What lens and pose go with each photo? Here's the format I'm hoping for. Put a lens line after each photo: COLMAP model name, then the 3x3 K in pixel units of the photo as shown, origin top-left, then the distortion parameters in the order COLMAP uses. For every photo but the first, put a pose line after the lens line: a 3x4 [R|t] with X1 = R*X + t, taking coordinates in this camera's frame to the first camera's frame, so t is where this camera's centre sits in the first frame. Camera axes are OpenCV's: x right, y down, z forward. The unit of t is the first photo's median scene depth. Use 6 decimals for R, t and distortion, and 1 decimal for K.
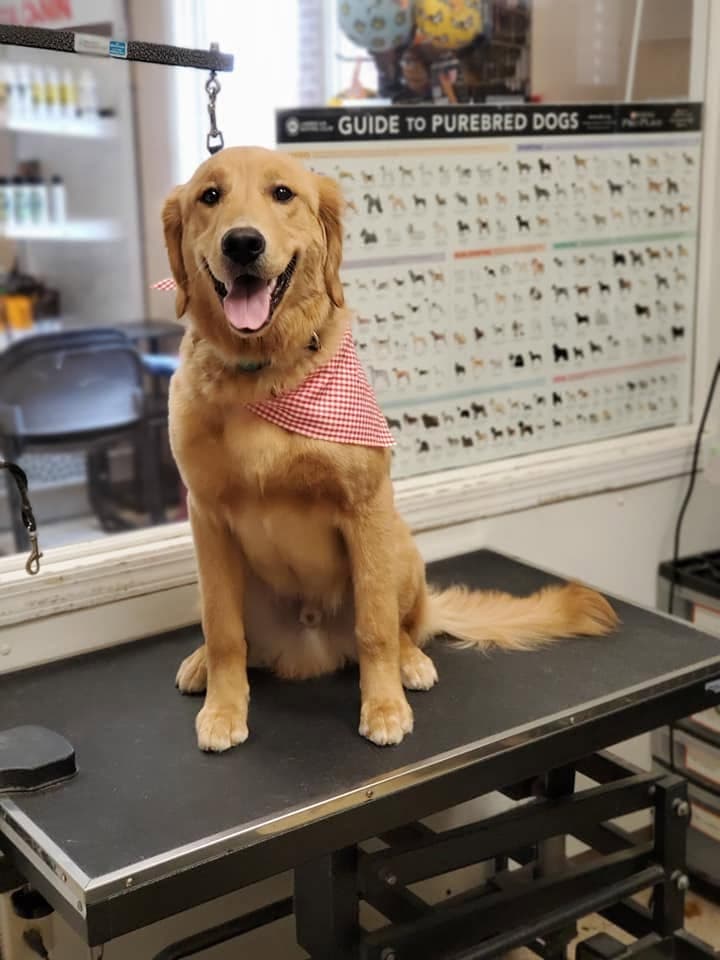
lens RADIAL K [[1427.4, 0, 360.0], [0, 1427.4, 480.0], [0, 0, 1]] dist [0.011896, 0.020280]
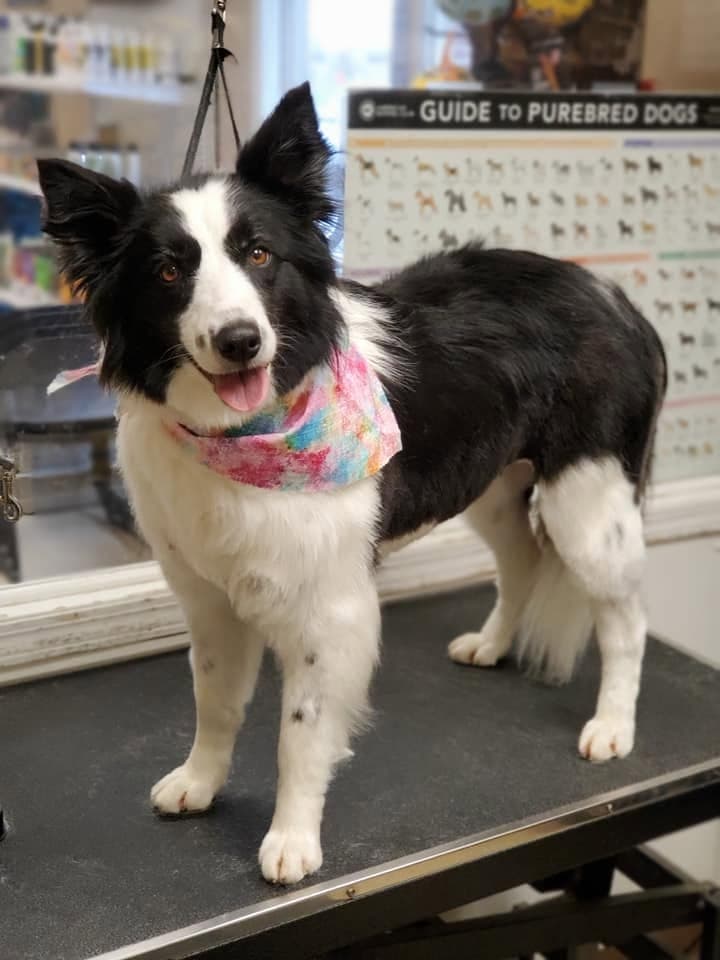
lens RADIAL K [[1442.5, 0, 360.0], [0, 1442.5, 480.0], [0, 0, 1]] dist [-0.269534, 1.755219]
pose [[0.997069, 0.054741, -0.053453, 0.006543], [-0.053718, 0.998348, 0.020390, -0.035904], [0.054481, -0.017459, 0.998362, 0.114275]]
